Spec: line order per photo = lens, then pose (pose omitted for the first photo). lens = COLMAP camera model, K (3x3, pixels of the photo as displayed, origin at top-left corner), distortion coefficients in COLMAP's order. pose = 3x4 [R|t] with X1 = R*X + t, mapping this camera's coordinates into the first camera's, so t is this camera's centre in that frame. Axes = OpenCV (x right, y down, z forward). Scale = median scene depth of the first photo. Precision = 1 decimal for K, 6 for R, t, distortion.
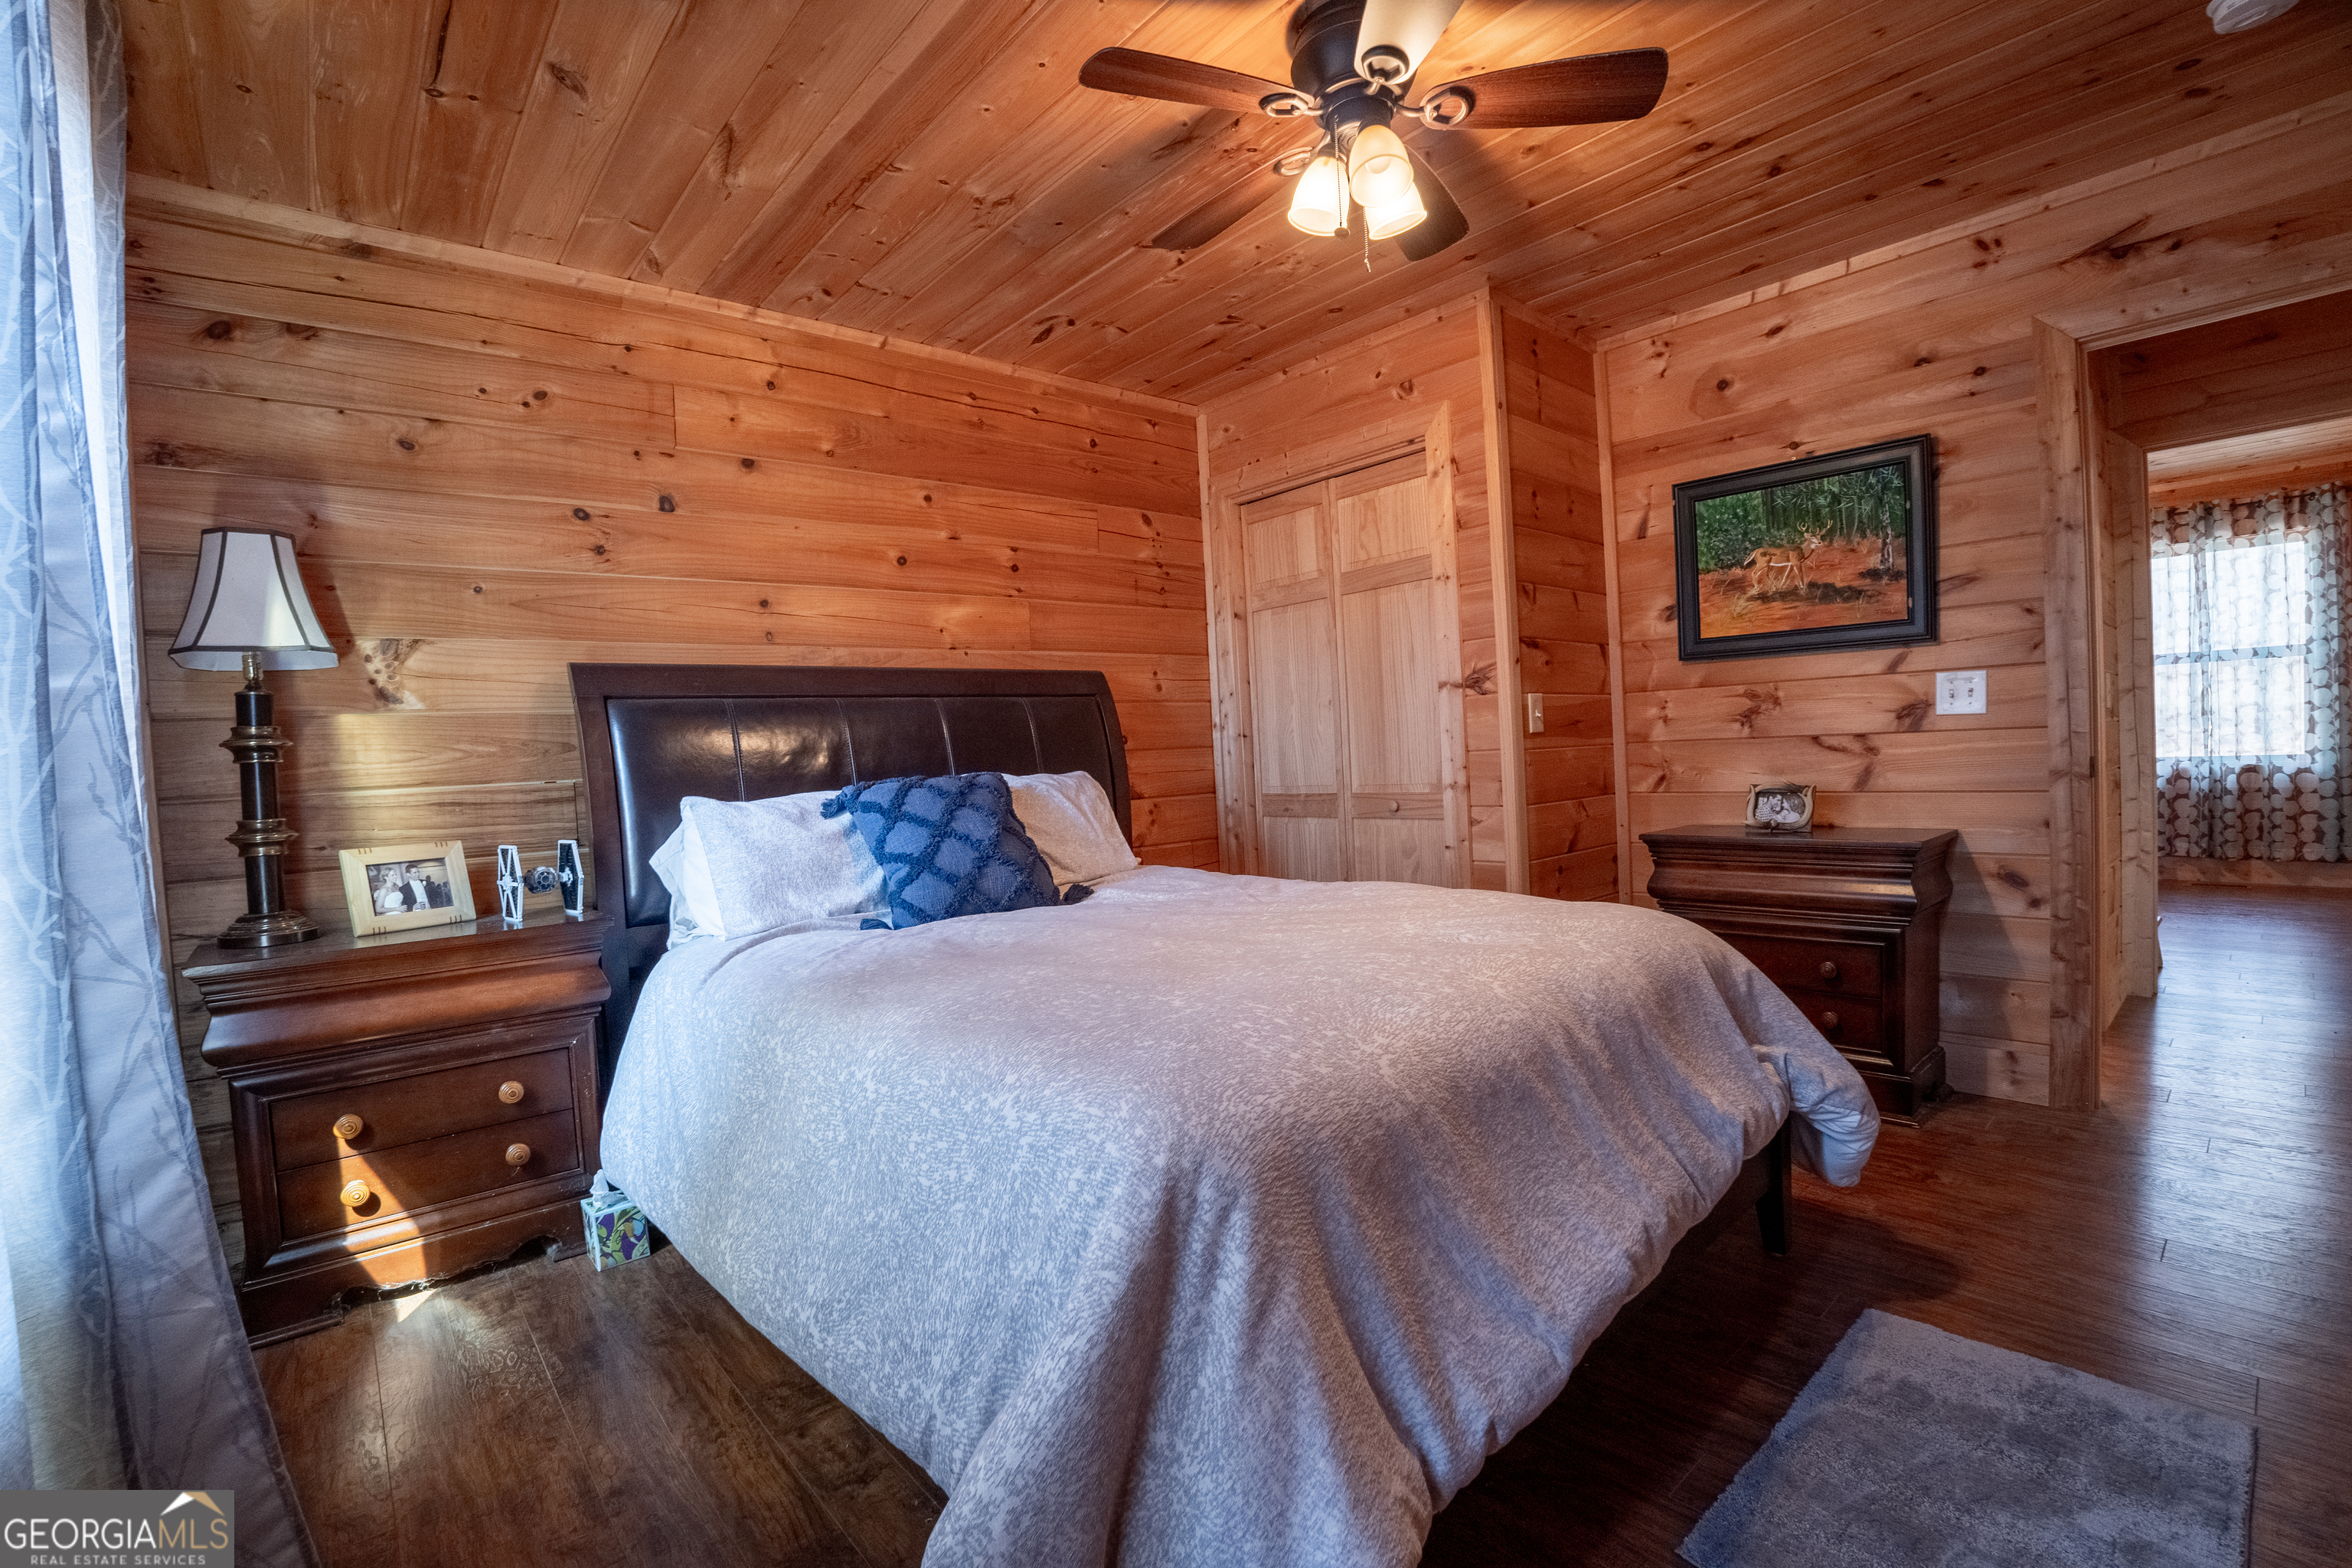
lens RADIAL K [[1029.4, 0, 1174.6], [0, 1029.4, 786.3], [0, 0, 1]] dist [-0.030274, -0.000010]
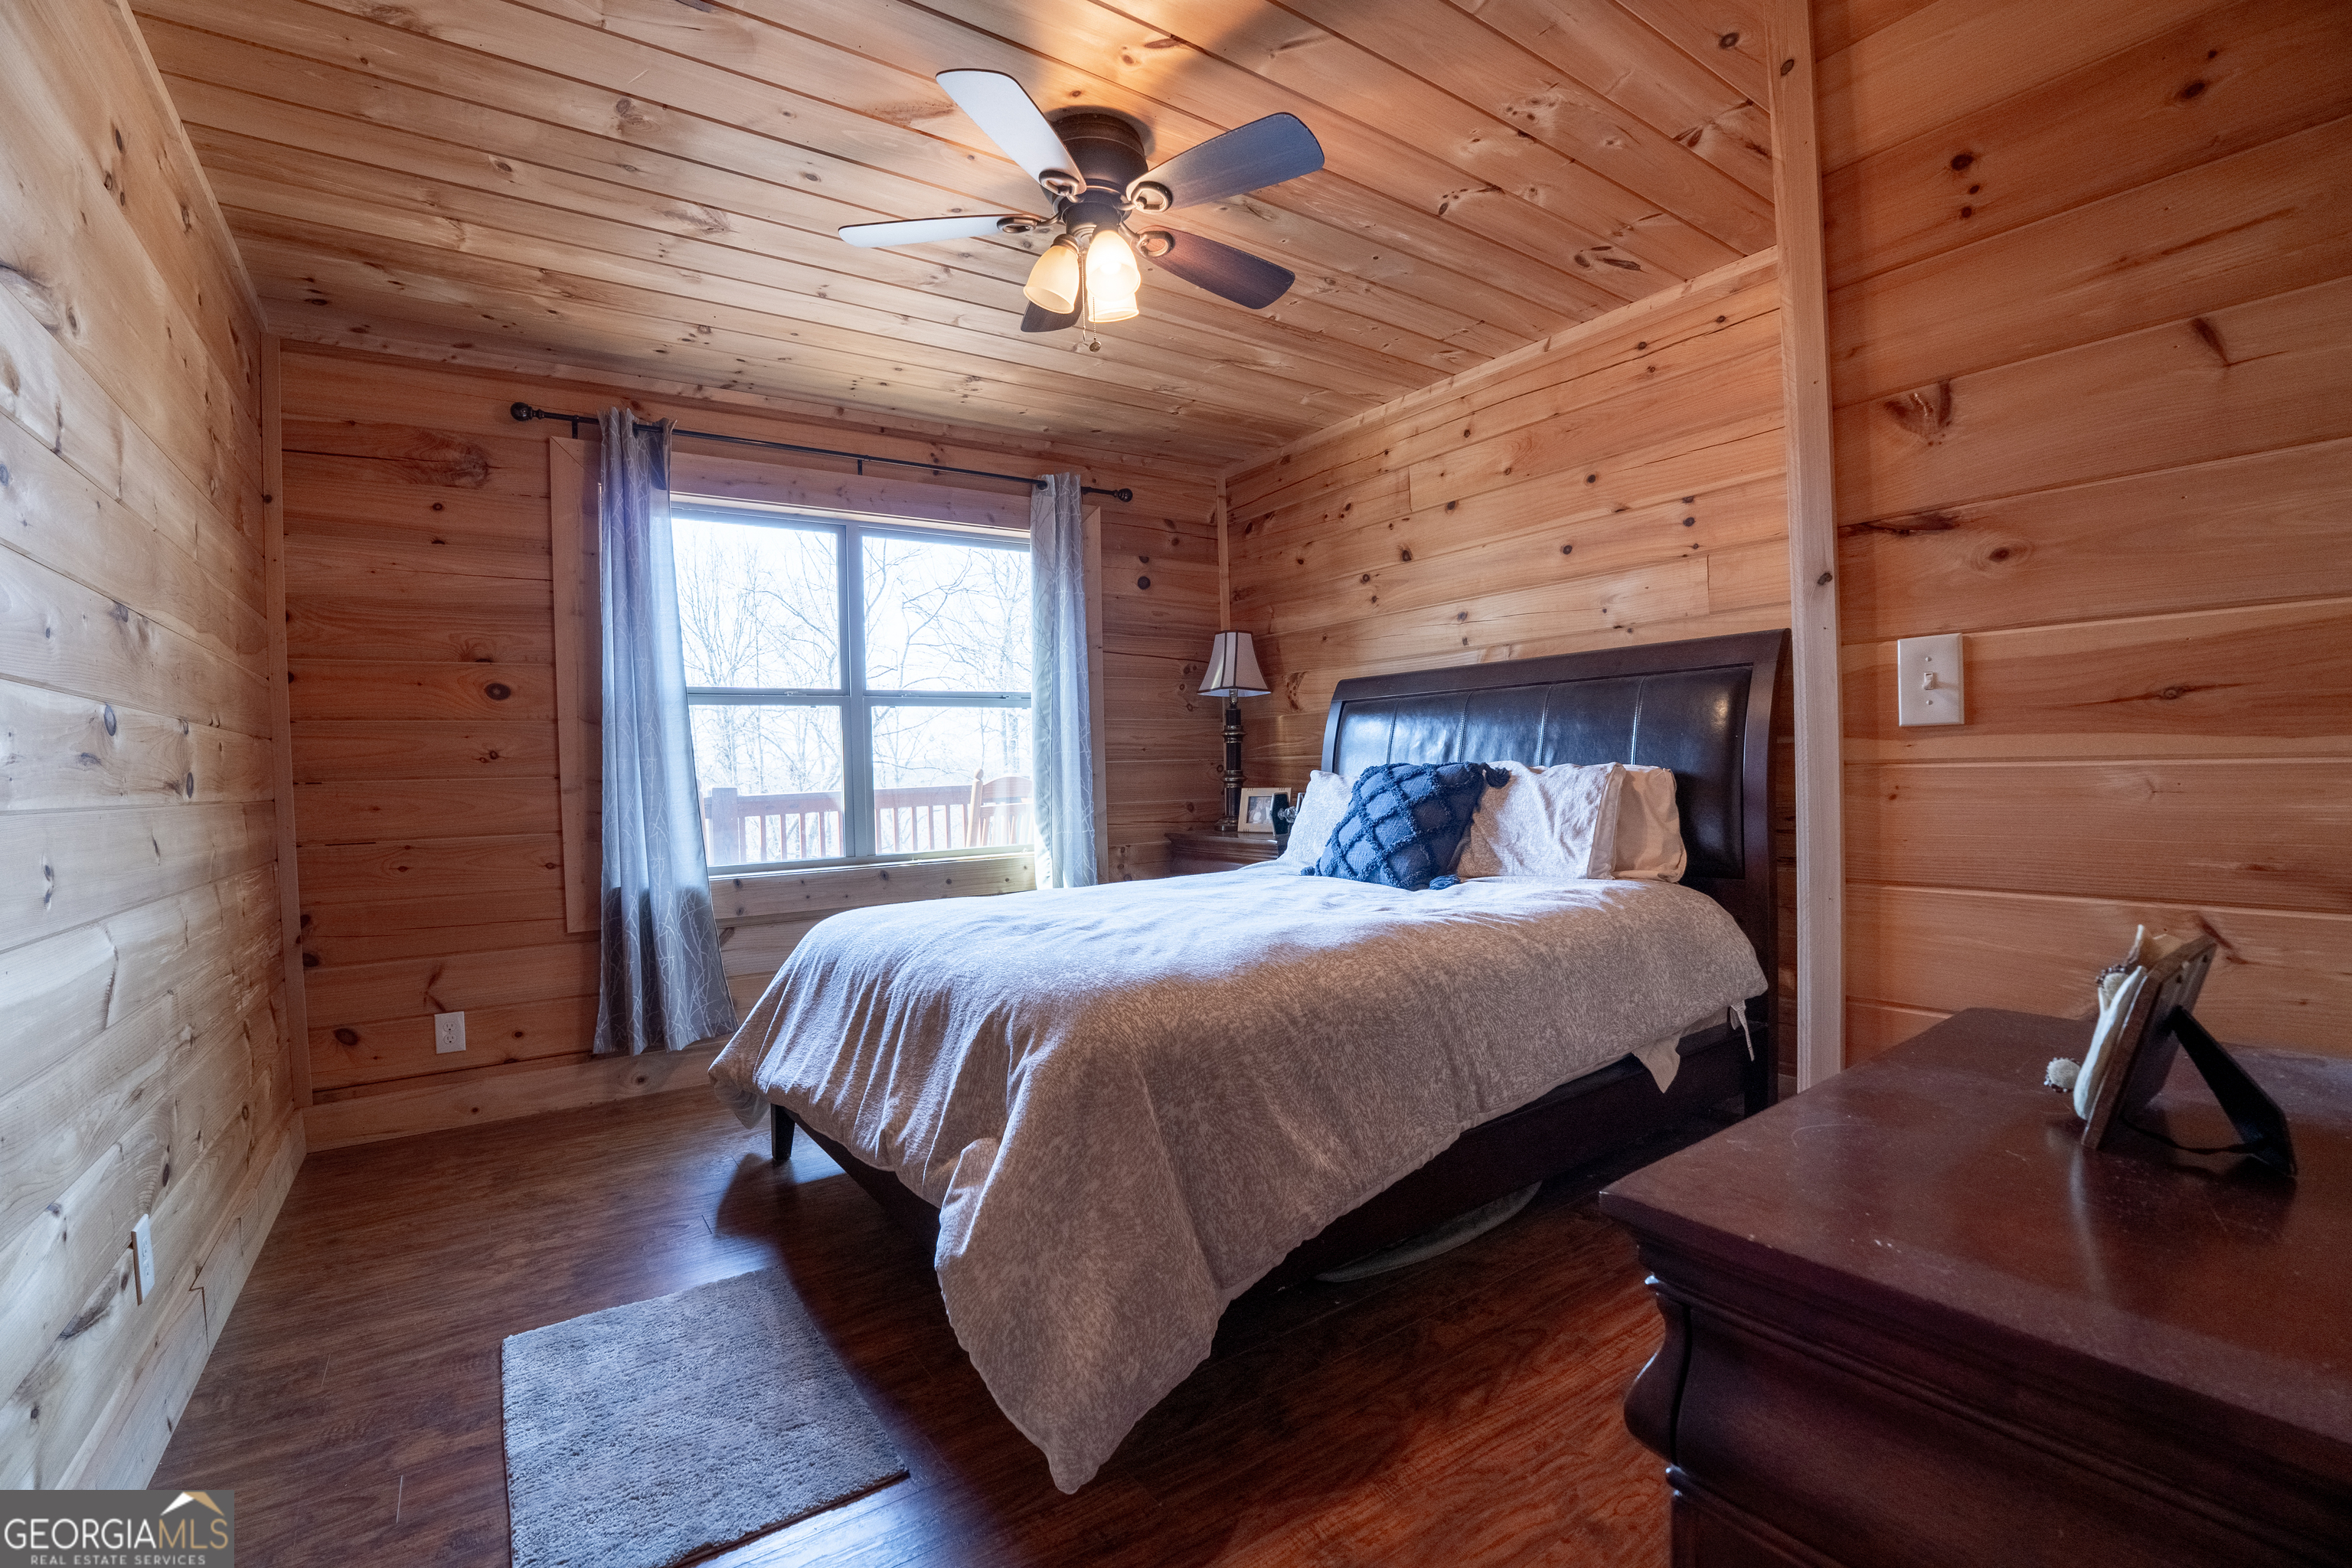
lens RADIAL K [[1029.4, 0, 1175.3], [0, 1029.4, 780.4], [0, 0, 1]] dist [-0.030274, -0.000010]
pose [[-0.094980, 0.064768, -0.993370, 0.834637], [-0.008120, 0.997798, 0.065833, -0.057236], [0.995446, 0.014319, -0.094245, 0.744108]]
